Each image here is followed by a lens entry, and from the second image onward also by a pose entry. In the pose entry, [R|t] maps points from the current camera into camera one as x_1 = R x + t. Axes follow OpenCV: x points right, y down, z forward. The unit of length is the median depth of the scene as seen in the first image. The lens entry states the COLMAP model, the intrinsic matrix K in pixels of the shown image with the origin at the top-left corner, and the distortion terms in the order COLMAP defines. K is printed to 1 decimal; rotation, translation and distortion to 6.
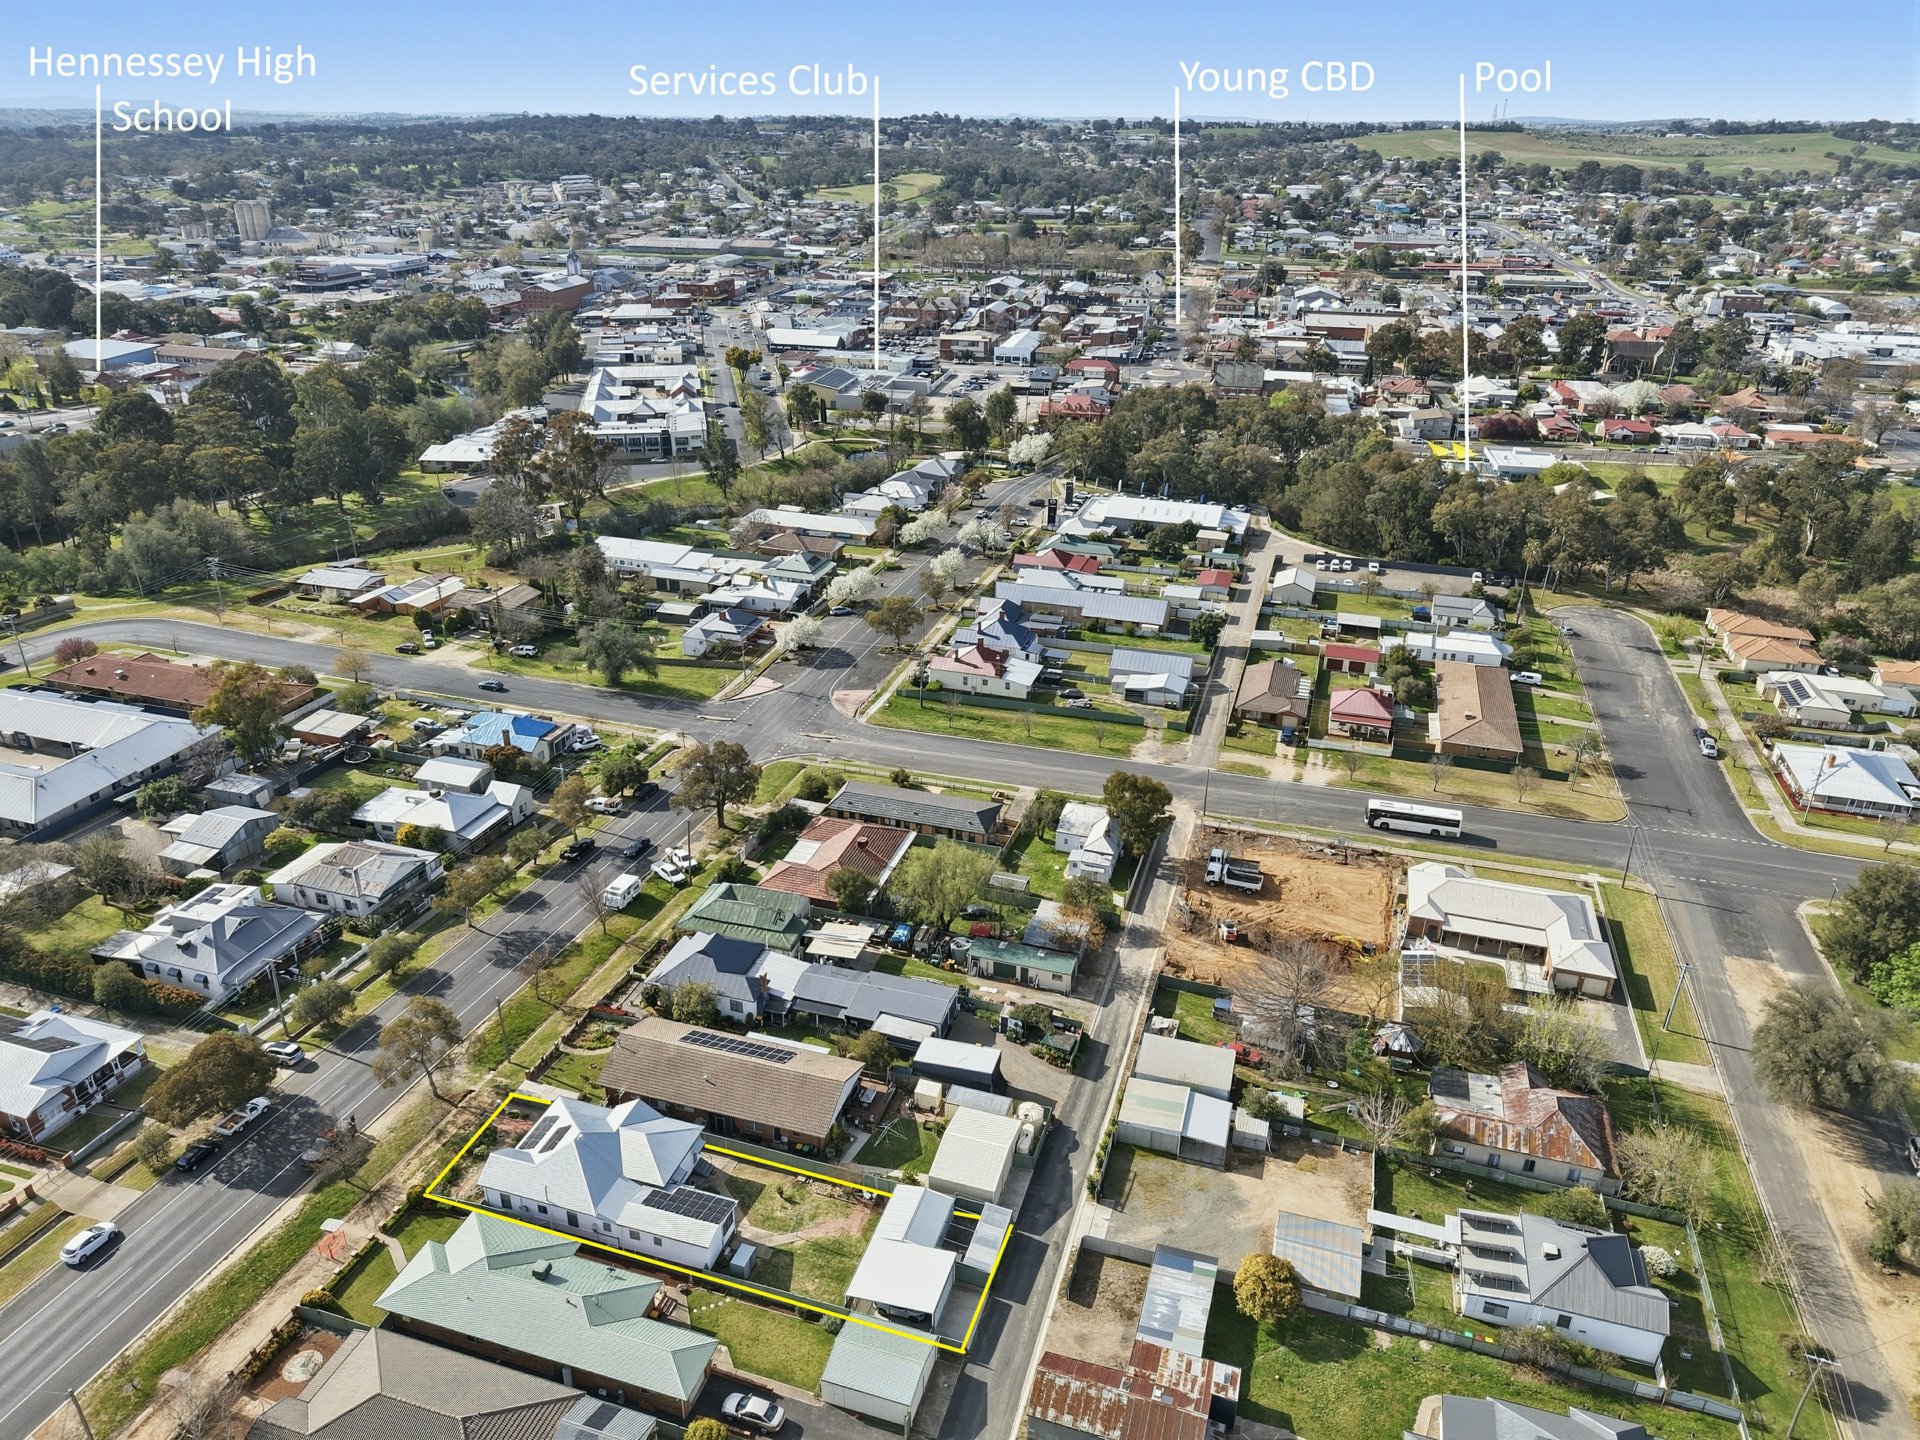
lens RADIAL K [[1278.9, 0, 960.0], [0, 1278.9, 720.0], [0, 0, 1]] dist [0.001108, 0.000571]
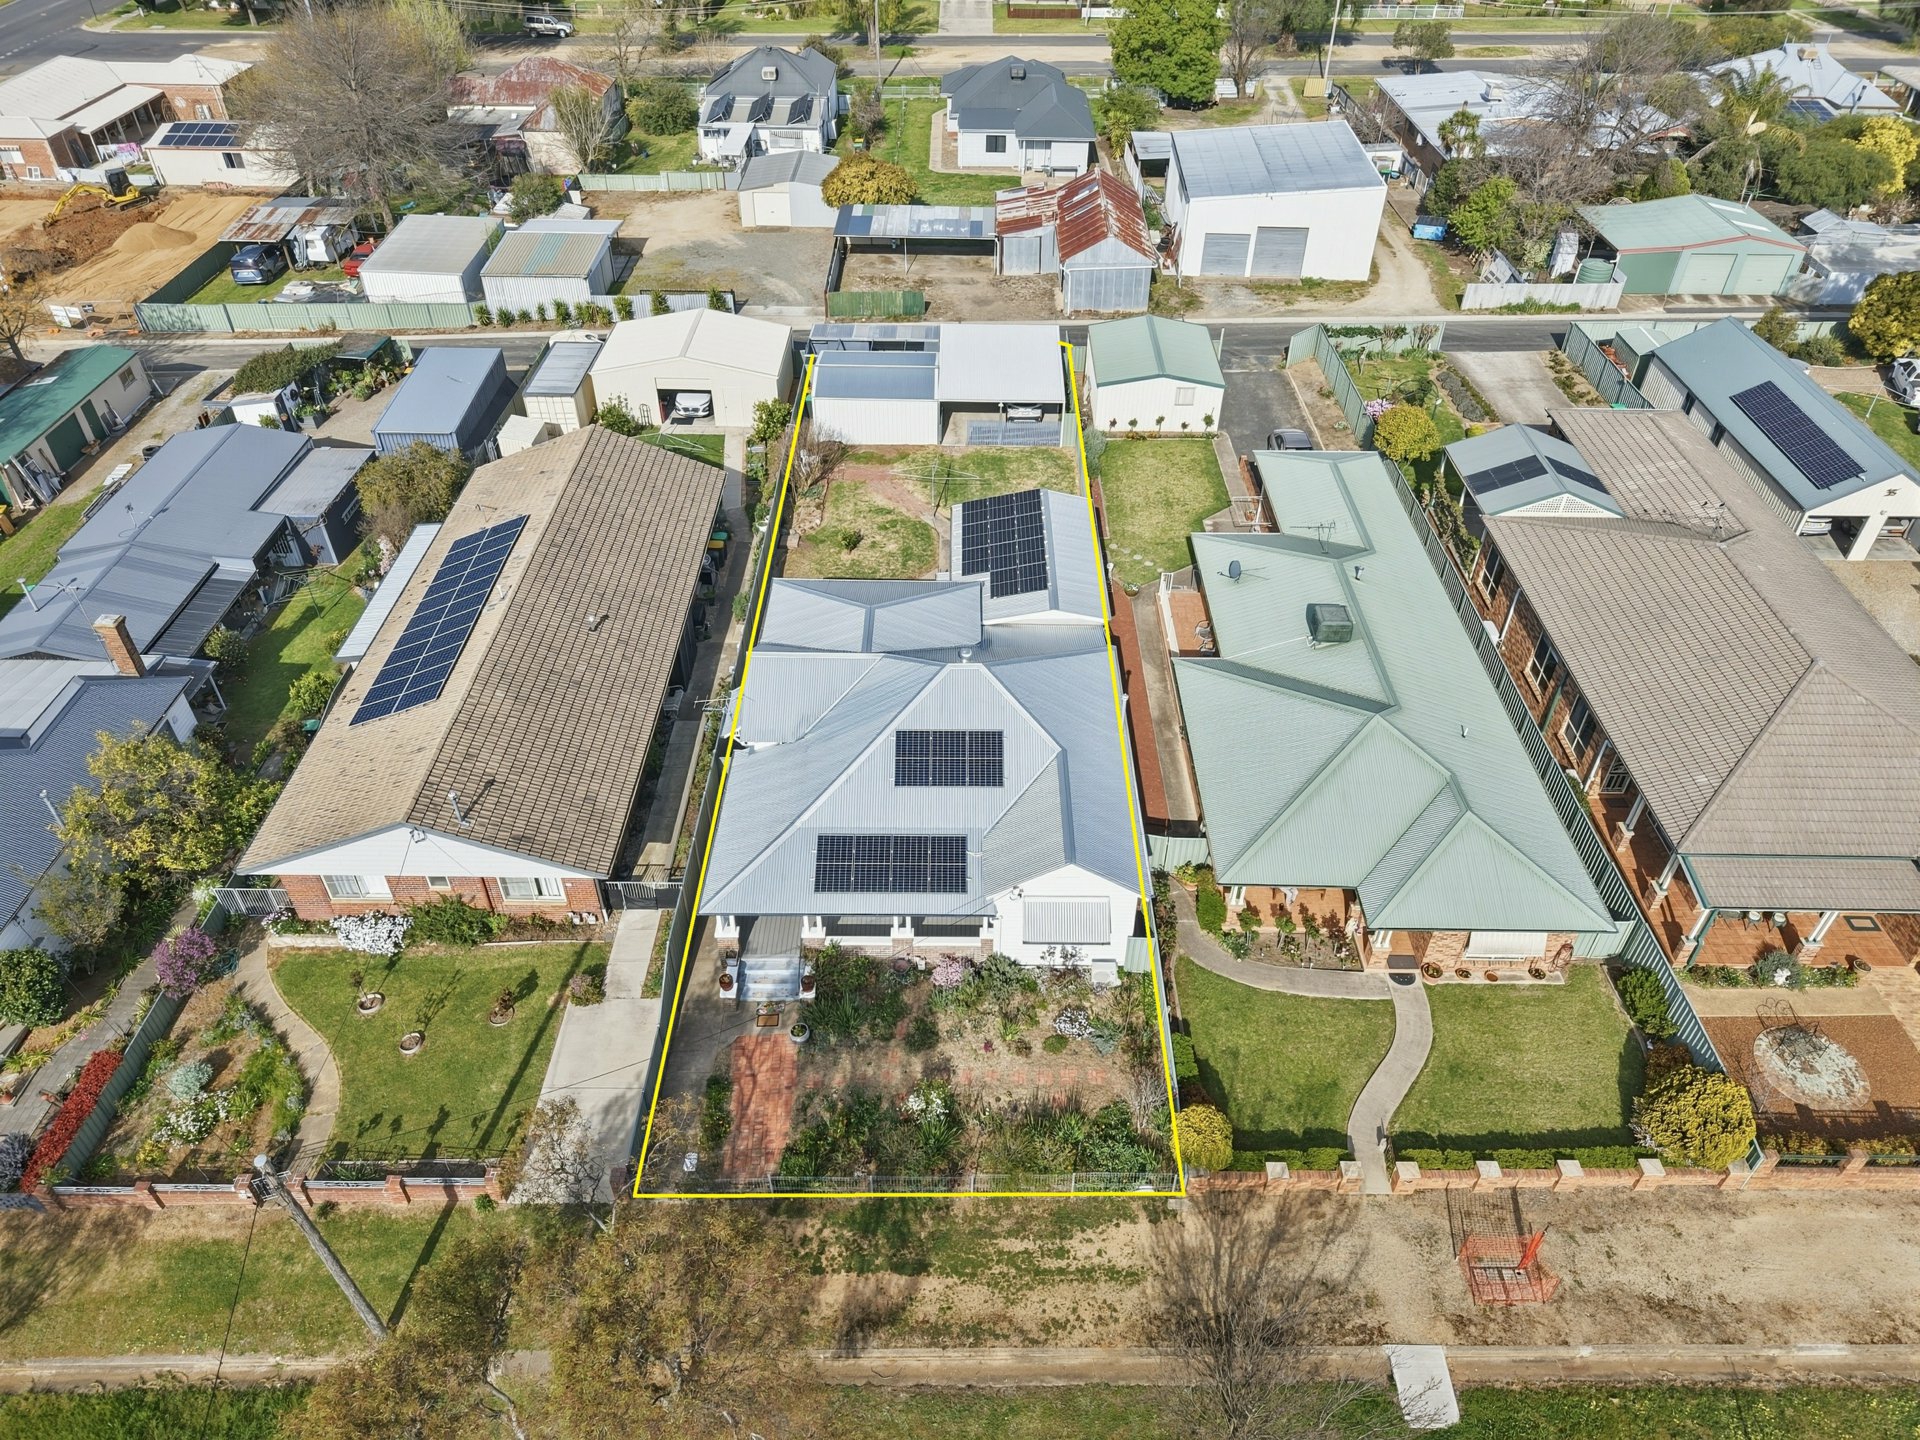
lens RADIAL K [[1316.9, 0, 960.0], [0, 1316.9, 720.0], [0, 0, 1]] dist [0.013086, -0.005633]
pose [[-0.290275, -0.614522, 0.733555, -0.569271], [0.391522, 0.623199, 0.677003, 0.093676], [-0.873184, 0.483720, 0.059700, 0.987492]]
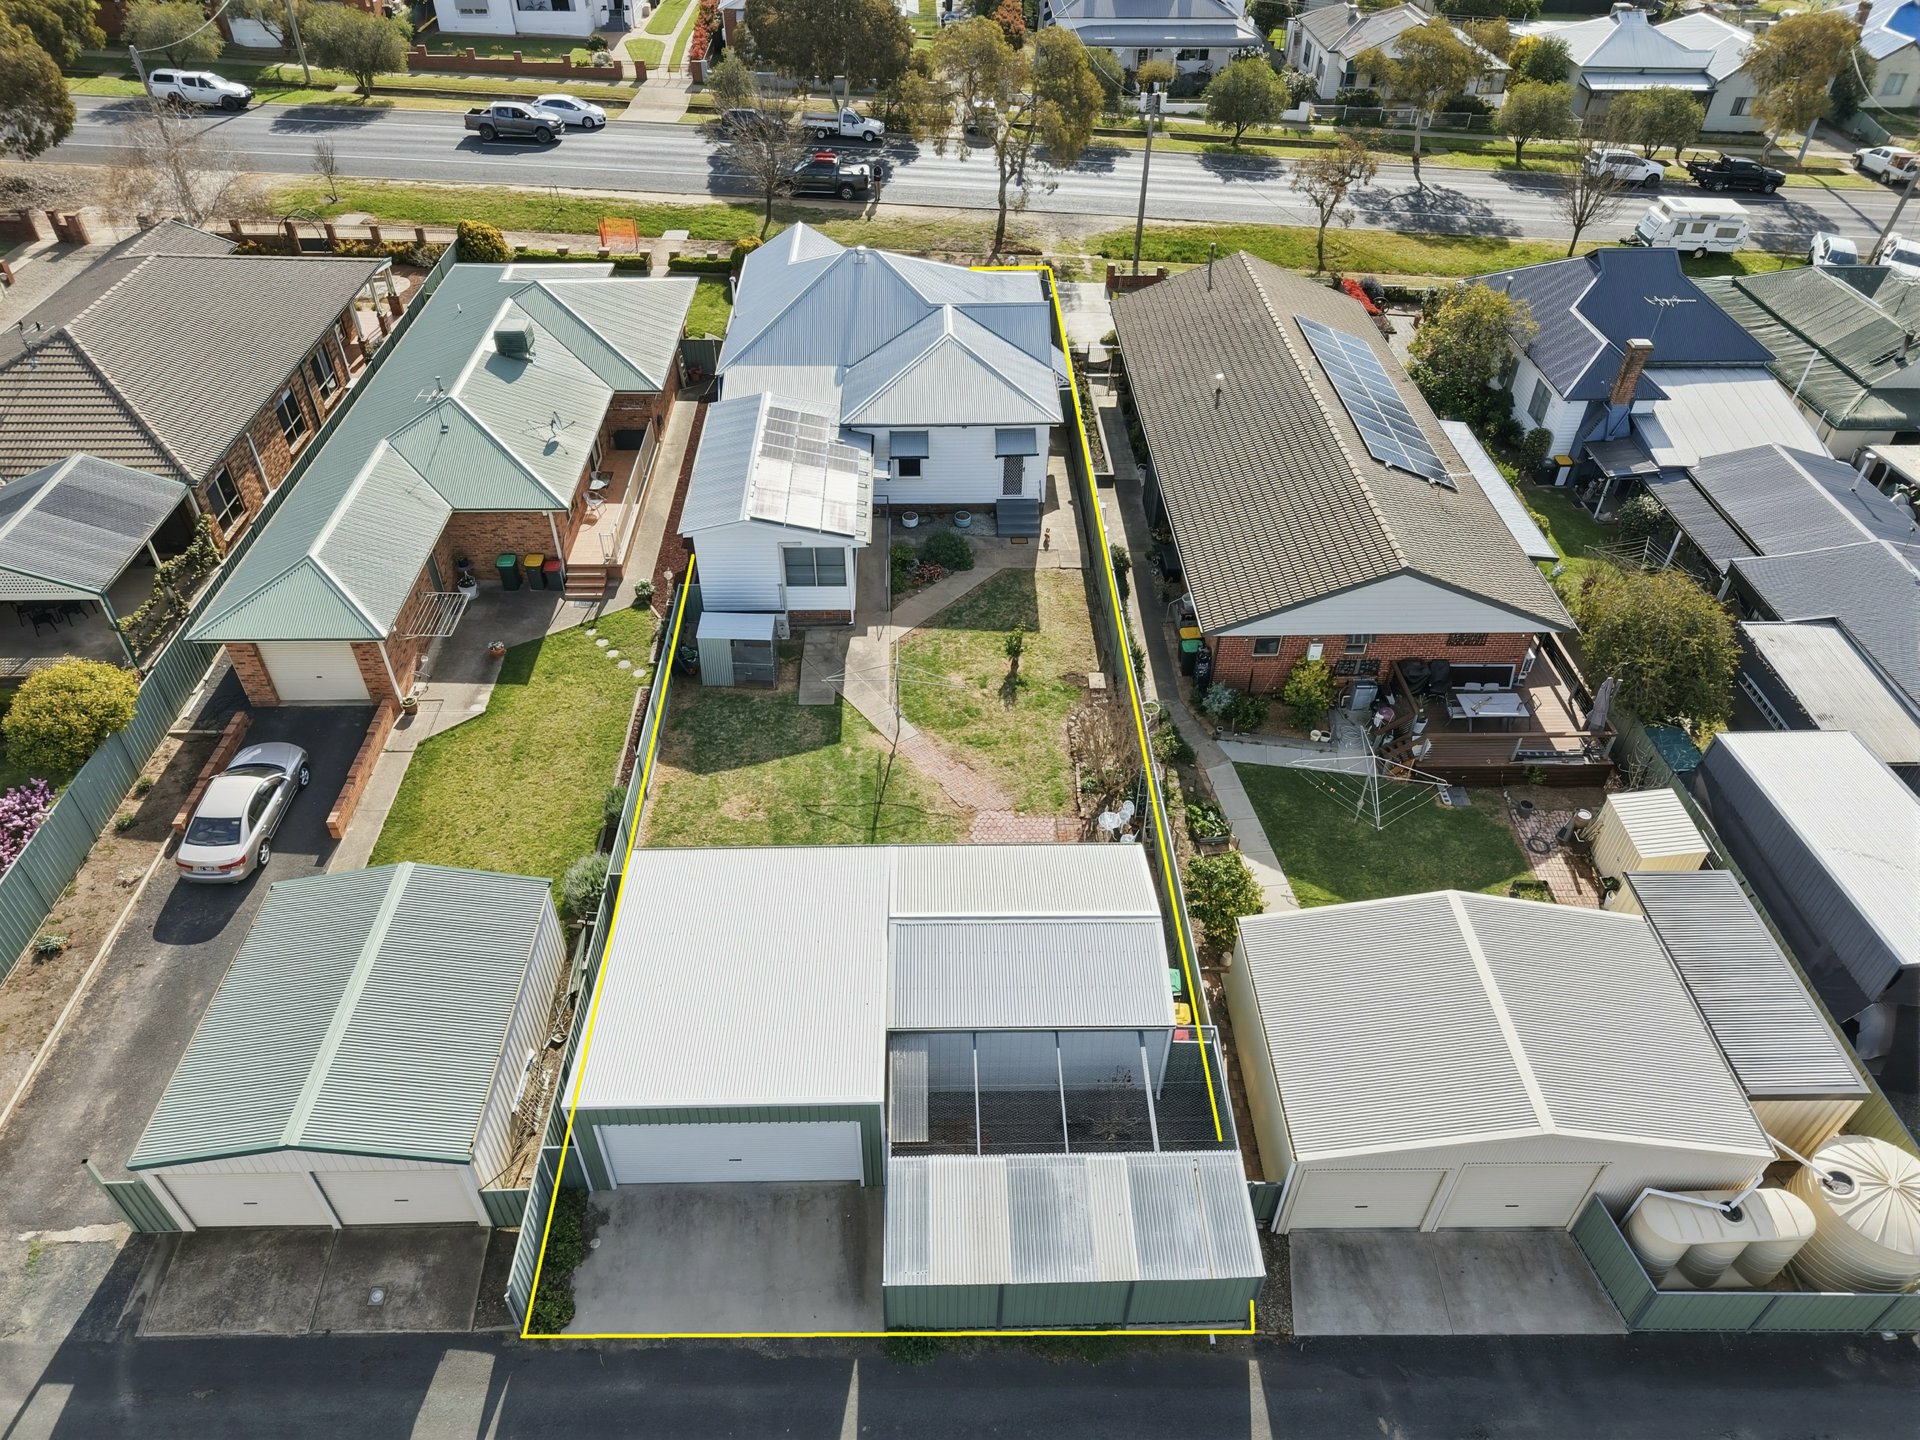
lens RADIAL K [[1278.9, 0, 960.0], [0, 1278.9, 720.0], [0, 0, 1]] dist [0.001108, 0.000571]
pose [[0.322790, 0.614911, -0.719507, 0.119179], [-0.404749, 0.776864, 0.482349, 0.228362], [0.855562, 0.135522, 0.499648, 0.834876]]
